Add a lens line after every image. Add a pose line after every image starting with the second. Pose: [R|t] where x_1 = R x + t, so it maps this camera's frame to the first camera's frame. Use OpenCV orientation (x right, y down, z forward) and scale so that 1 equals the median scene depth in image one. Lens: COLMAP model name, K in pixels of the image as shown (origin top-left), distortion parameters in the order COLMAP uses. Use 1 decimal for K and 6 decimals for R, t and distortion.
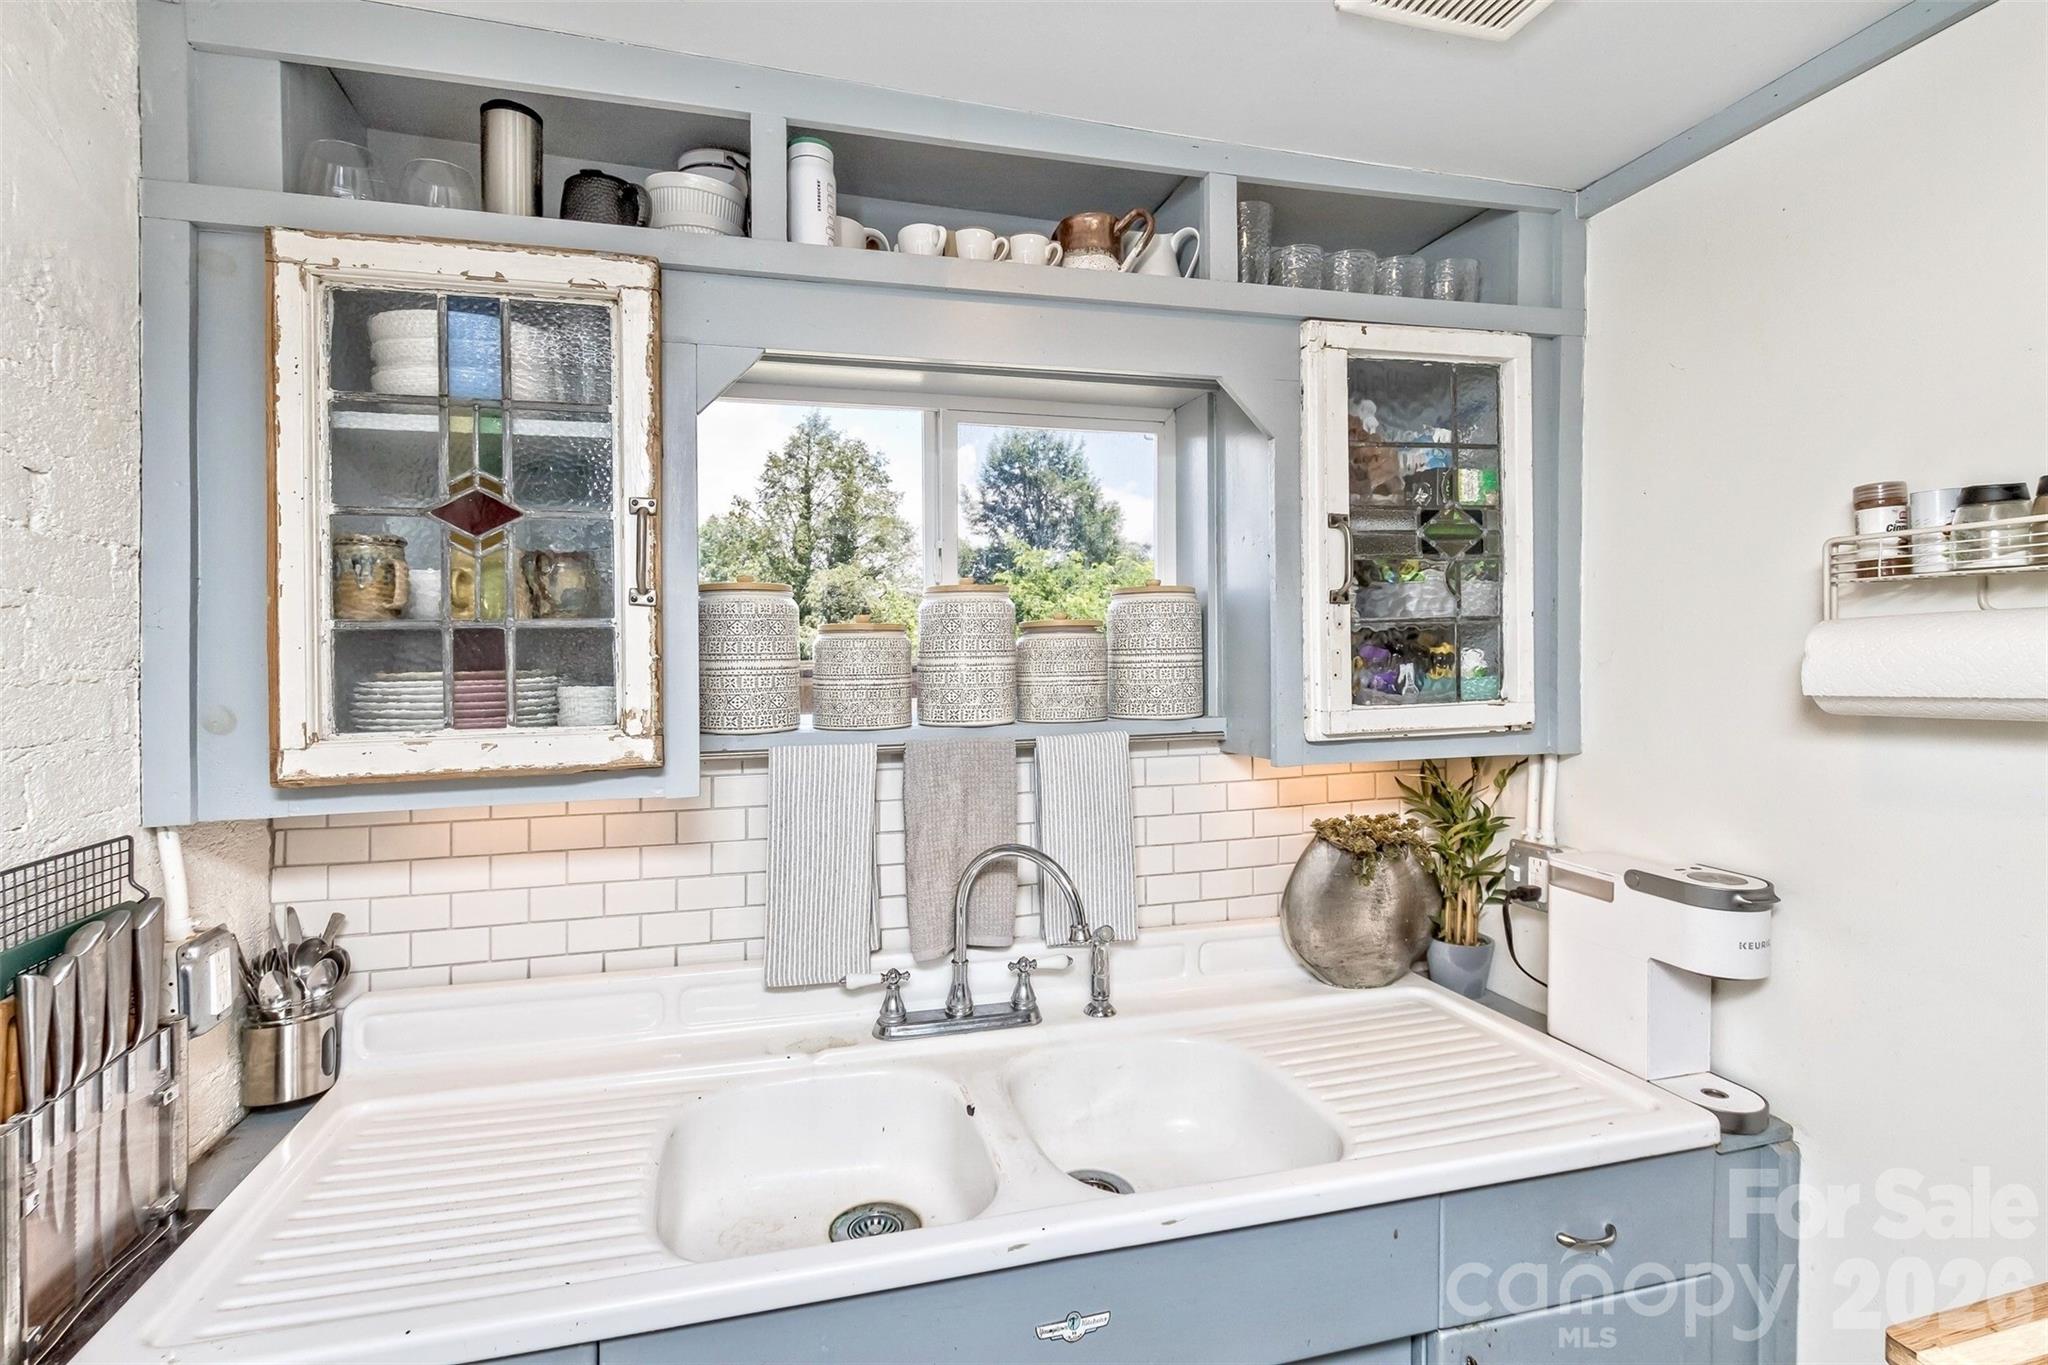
lens RADIAL K [[973.8, 0, 1024.0], [0, 973.8, 682.5], [0, 0, 1]] dist [0.000337, 0.000093]
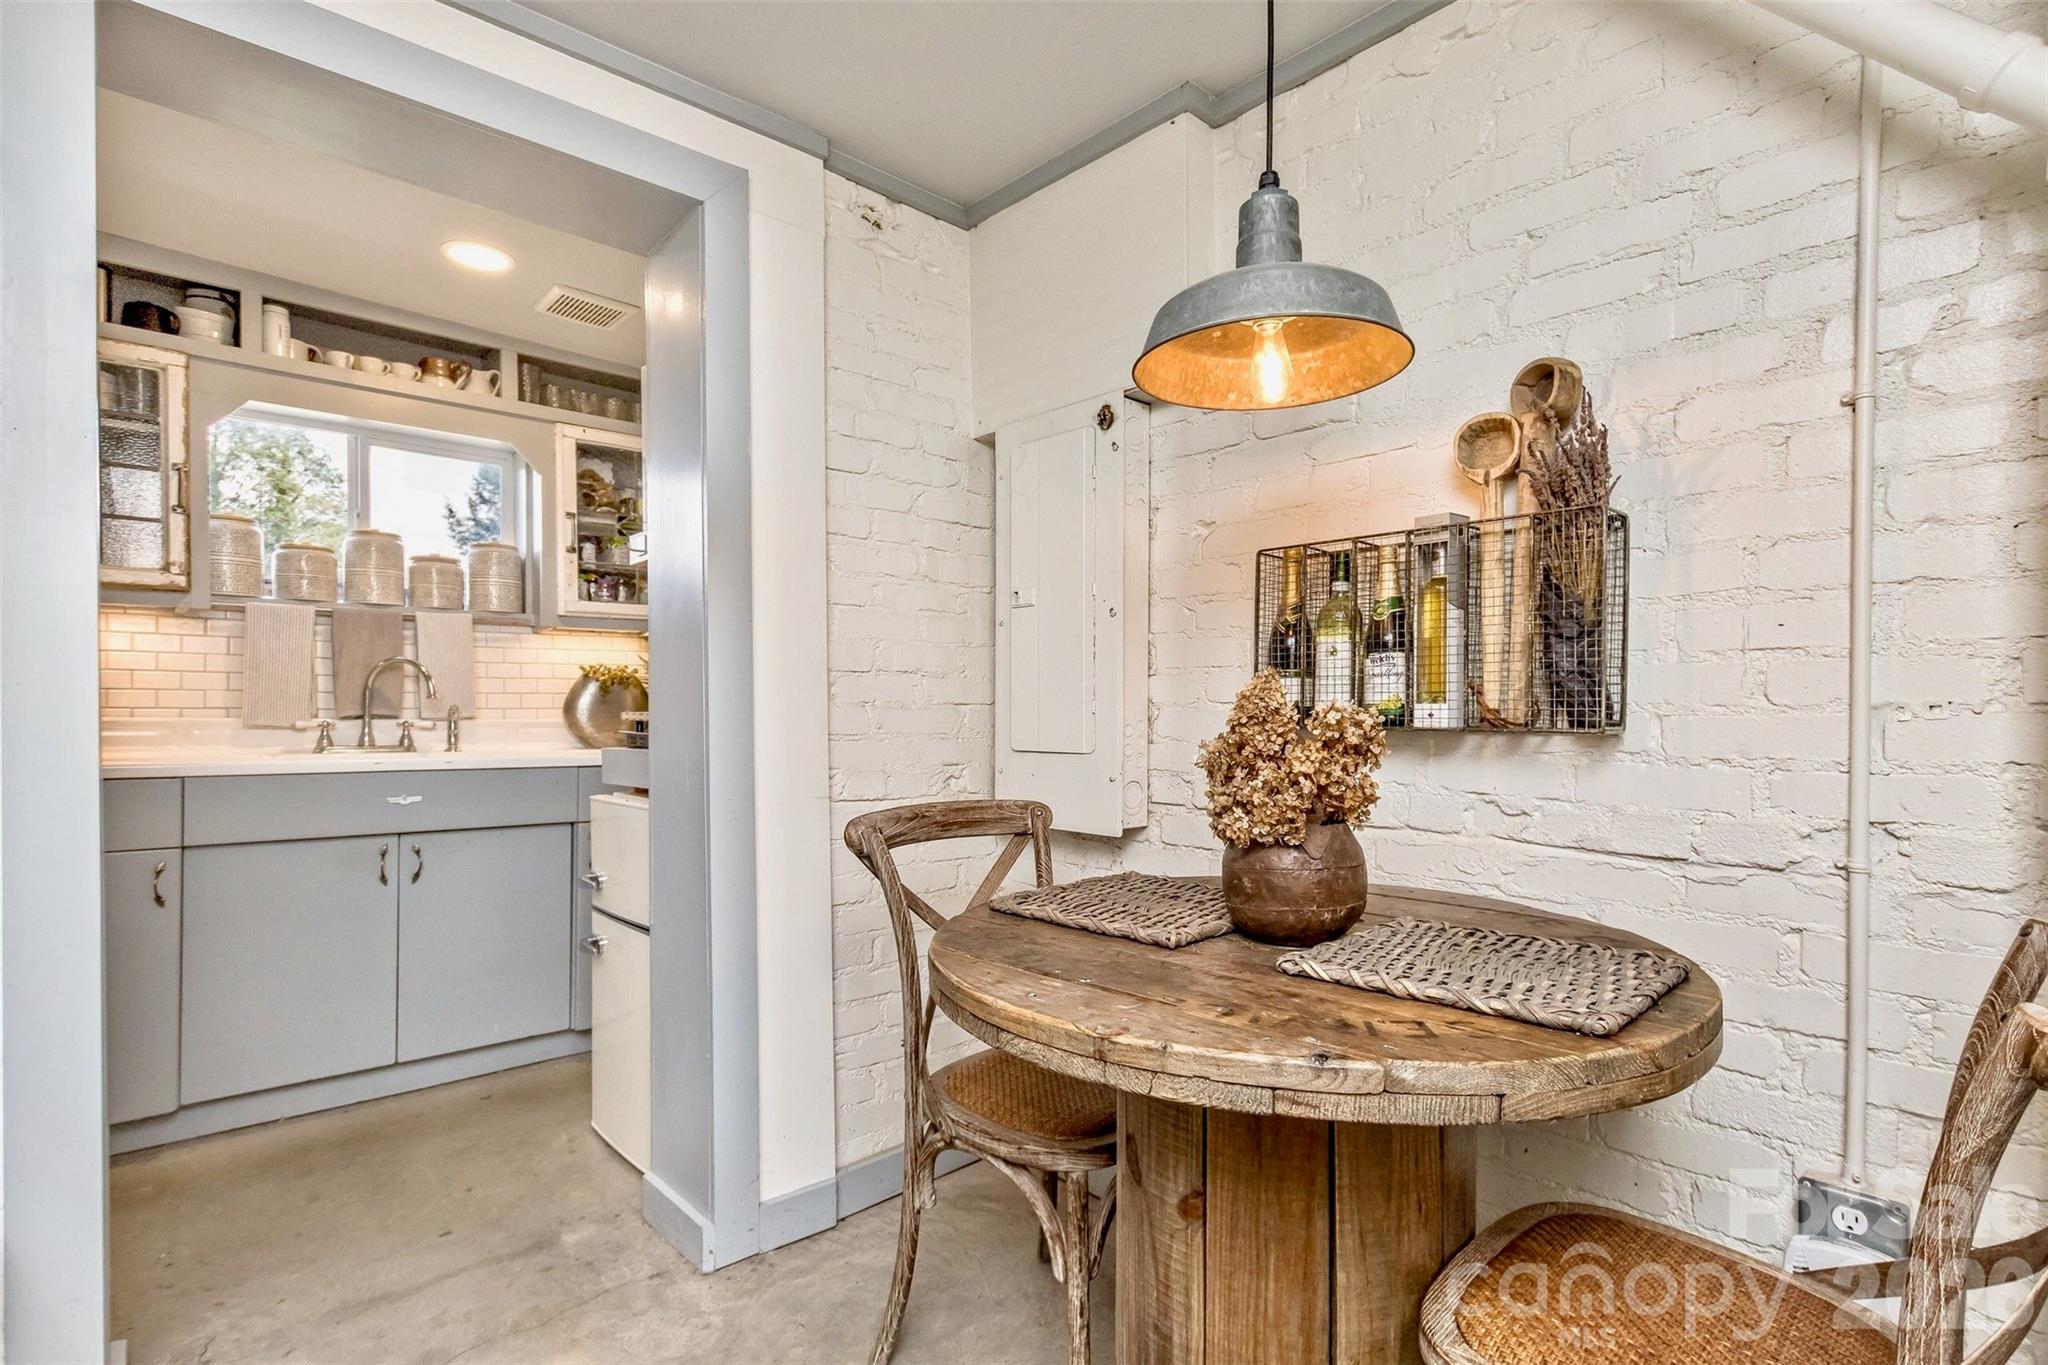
lens RADIAL K [[947.0, 0, 1024.3], [0, 947.0, 725.8], [0, 0, 1]] dist [0.000742, 0.000302]
pose [[0.883633, 0.003171, 0.468170, 0.232117], [-0.004886, 0.999985, 0.002448, 0.312473], [-0.468155, -0.004450, 0.883635, -1.436029]]
